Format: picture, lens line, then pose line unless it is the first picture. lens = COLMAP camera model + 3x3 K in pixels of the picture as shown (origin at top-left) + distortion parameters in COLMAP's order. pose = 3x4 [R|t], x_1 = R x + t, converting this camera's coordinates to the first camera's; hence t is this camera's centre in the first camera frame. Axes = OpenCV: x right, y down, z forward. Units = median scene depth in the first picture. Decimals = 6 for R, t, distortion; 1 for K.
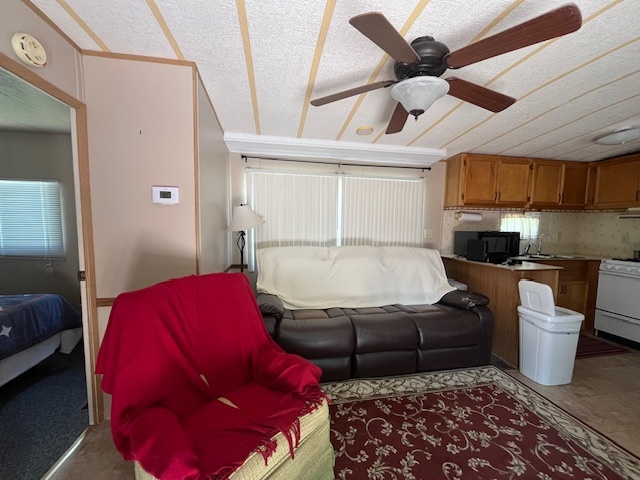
lens RADIAL K [[258.3, 0, 317.9], [0, 258.3, 242.7], [0, 0, 1]] dist [-0.001274, -0.000237]
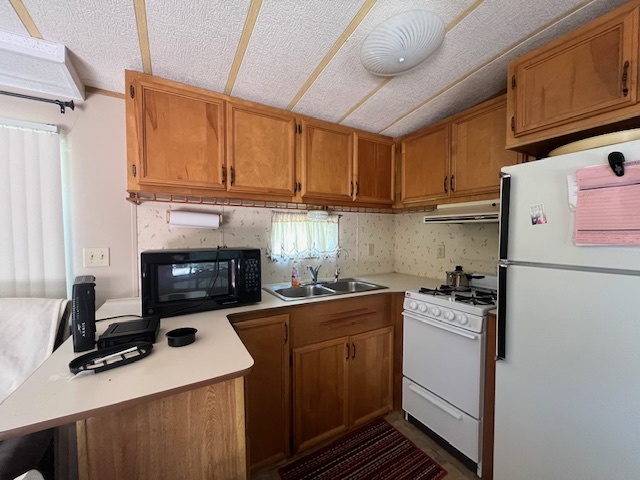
lens RADIAL K [[256.5, 0, 320.5], [0, 256.5, 242.6], [0, 0, 1]] dist [-0.001829, 0.000096]
pose [[0.940678, -0.025130, 0.338370, 0.880068], [0.038384, 0.998733, -0.032535, -0.041226], [-0.337123, 0.043593, 0.940451, 0.623823]]
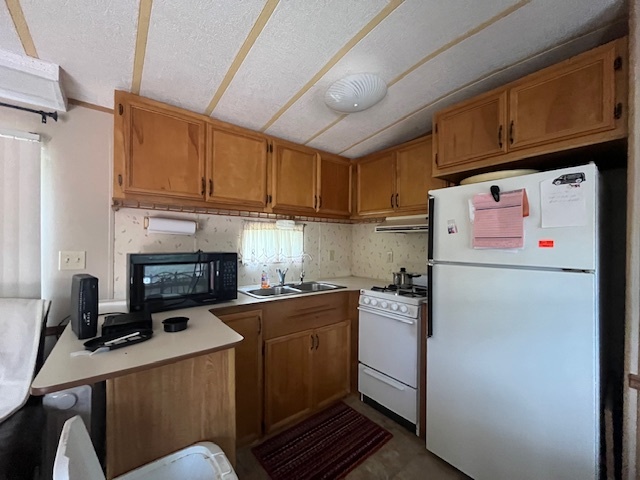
lens RADIAL K [[258.3, 0, 320.6], [0, 258.3, 243.8], [0, 0, 1]] dist [-0.001274, -0.000237]
pose [[0.877231, -0.007465, 0.480011, 0.817232], [0.040594, 0.997452, -0.058673, -0.025442], [-0.478349, 0.070955, 0.875298, 0.527855]]
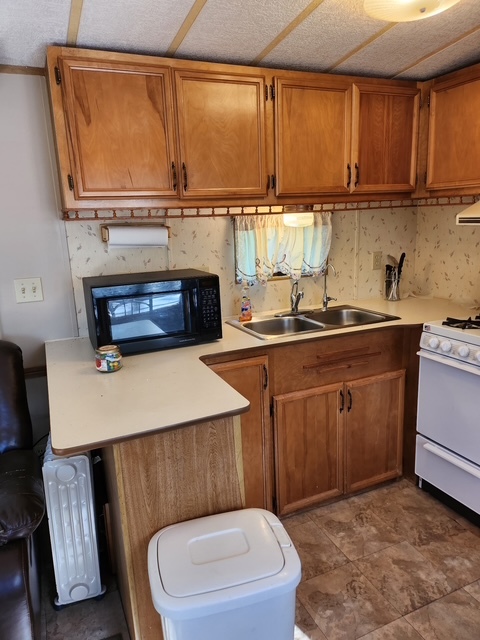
lens RADIAL K [[456.6, 0, 240.3], [0, 456.6, 317.1], [0, 0, 1]] dist [0.044358, -0.029441]
pose [[0.968081, -0.106111, 0.227066, 0.774881], [0.072215, 0.985628, 0.152717, -0.100293], [-0.240008, -0.131445, 0.961831, 0.421995]]
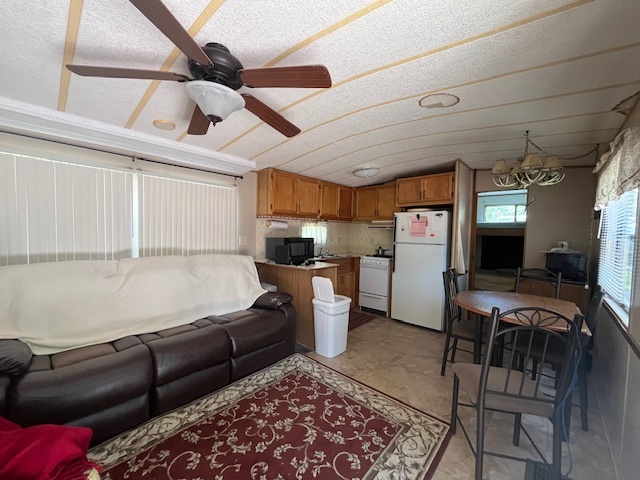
lens RADIAL K [[258.6, 0, 318.6], [0, 258.6, 242.4], [0, 0, 1]] dist [0.002790, -0.001022]
pose [[0.794907, -0.023183, 0.606288, 0.057603], [0.036710, 0.999277, -0.009922, -0.008139], [-0.605619, 0.030144, 0.795184, -0.000502]]
